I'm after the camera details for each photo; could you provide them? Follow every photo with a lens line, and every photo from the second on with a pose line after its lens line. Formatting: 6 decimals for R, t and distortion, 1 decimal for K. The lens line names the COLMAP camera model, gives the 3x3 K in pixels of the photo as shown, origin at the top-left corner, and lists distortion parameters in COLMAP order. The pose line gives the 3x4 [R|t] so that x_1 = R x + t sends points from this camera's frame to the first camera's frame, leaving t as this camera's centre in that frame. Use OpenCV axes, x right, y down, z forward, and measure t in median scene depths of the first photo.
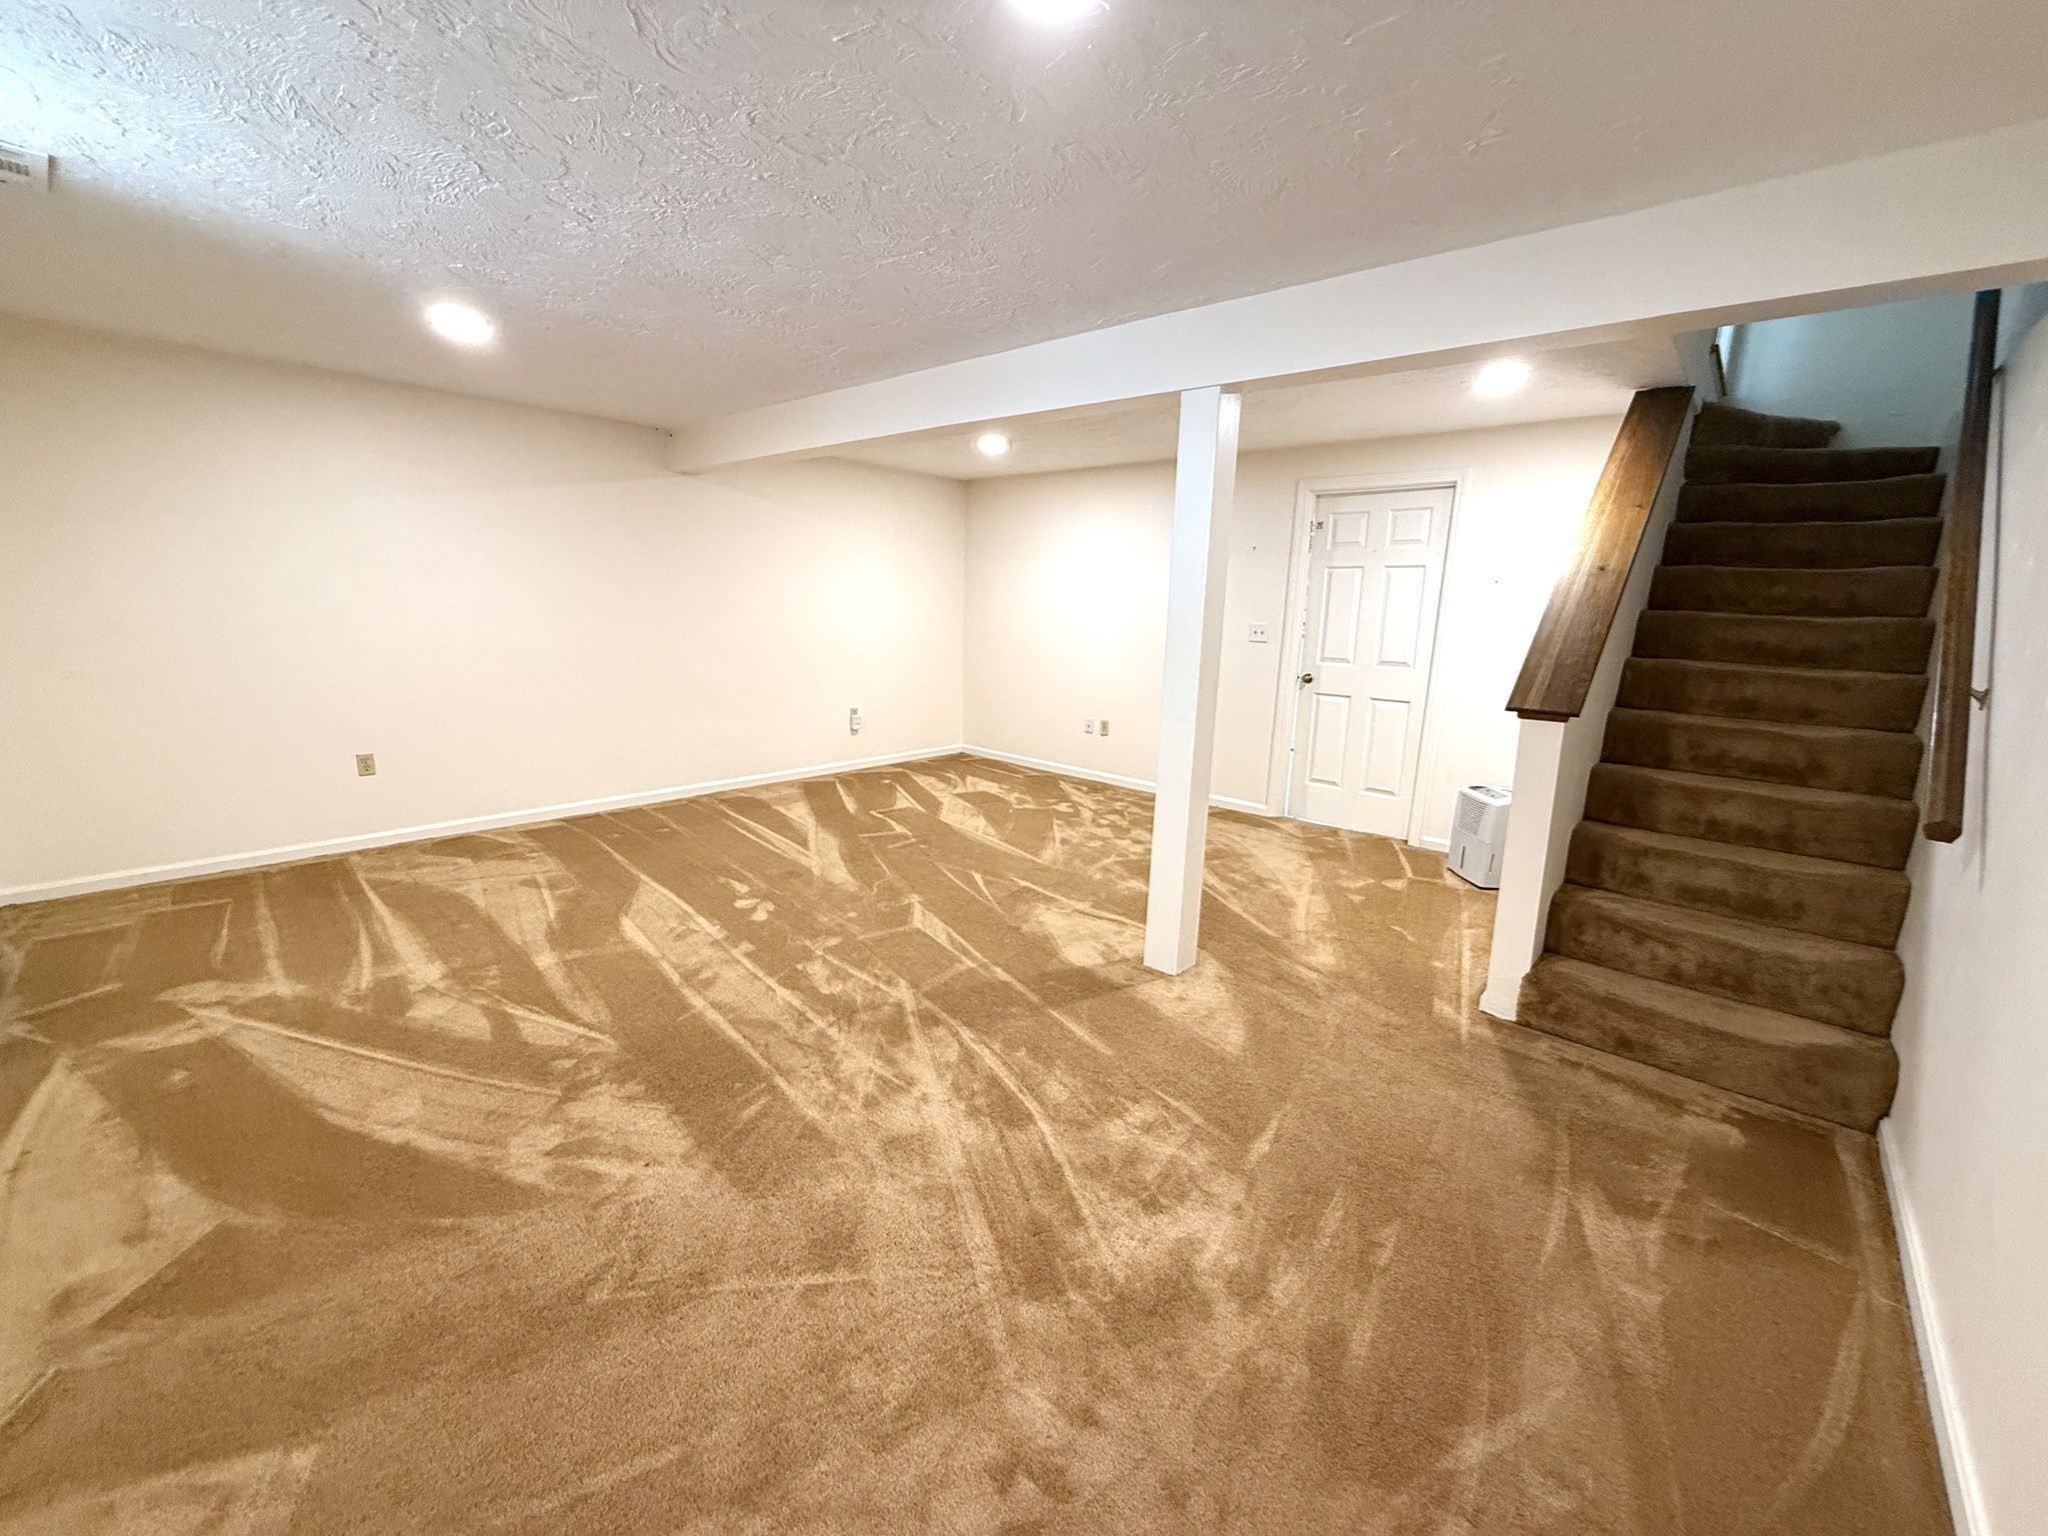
lens RADIAL K [[823.1, 0, 1024.0], [0, 823.1, 768.0], [0, 0, 1]] dist [-0.016256, -0.000072]
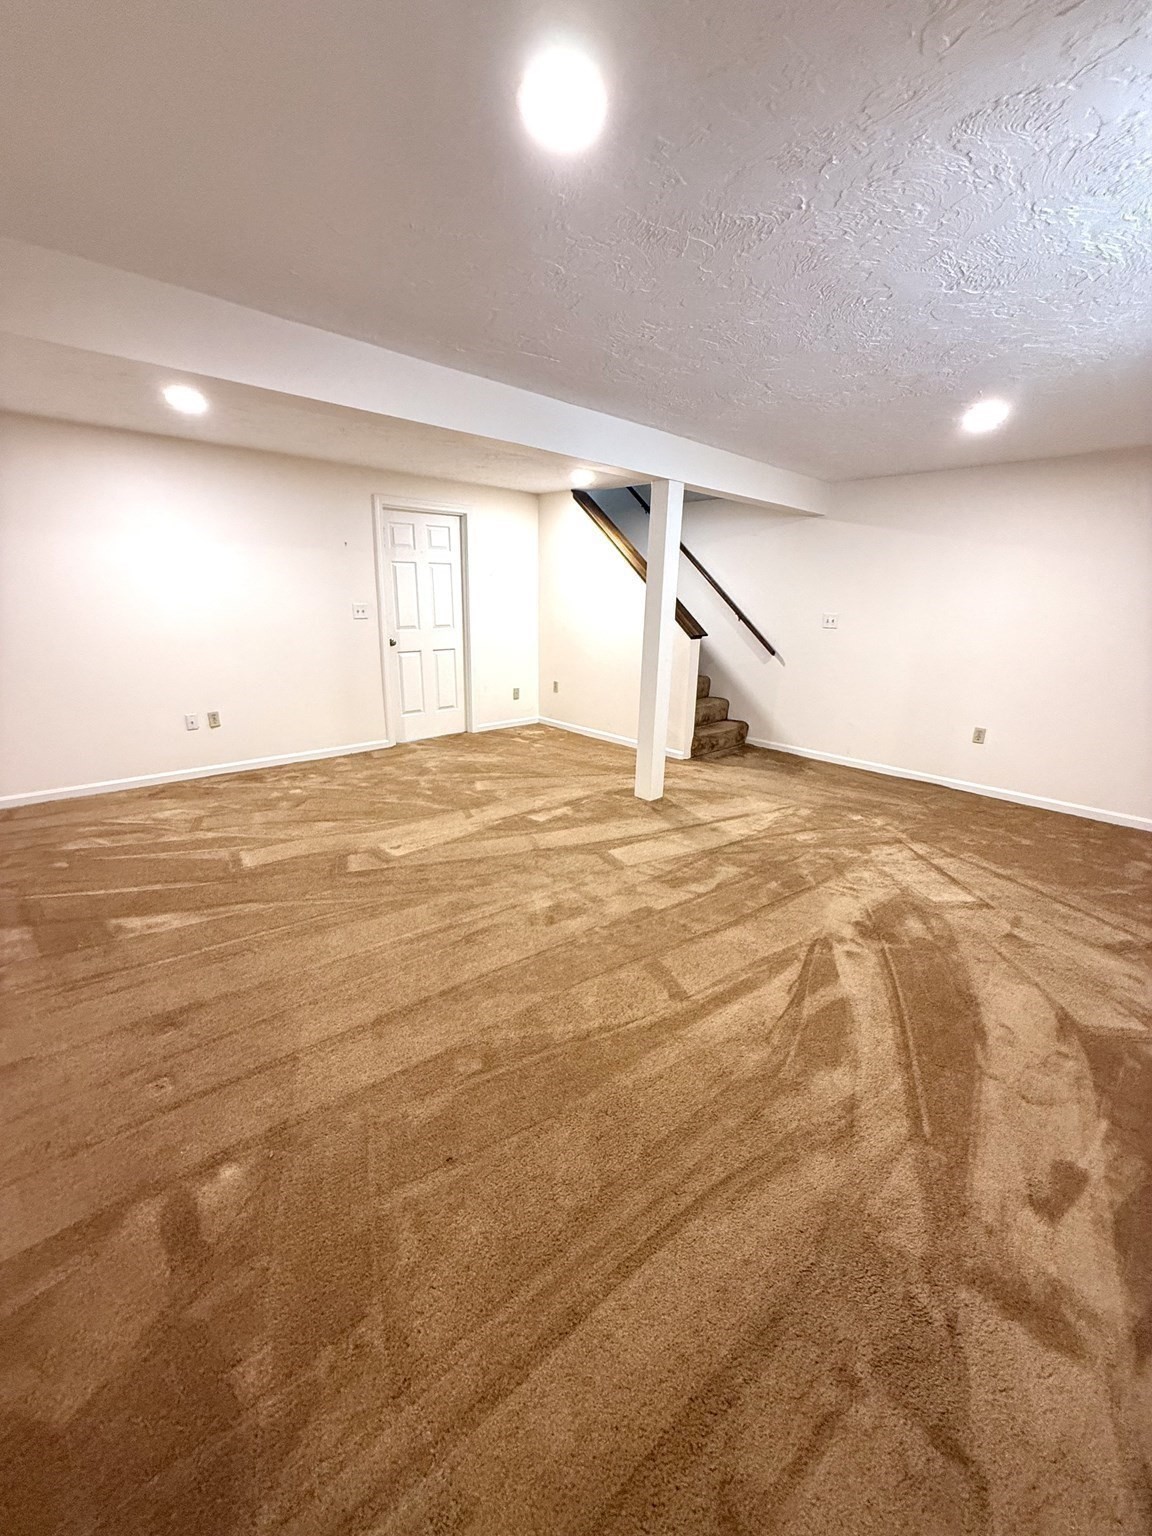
lens RADIAL K [[617.3, 0, 576.0], [0, 617.3, 768.0], [0, 0, 1]] dist [-0.016256, -0.000072]
pose [[0.079592, -0.299029, 0.950919, -0.716140], [0.179734, 0.942616, 0.281374, -0.151157], [-0.980490, 0.148517, 0.128771, 0.607706]]
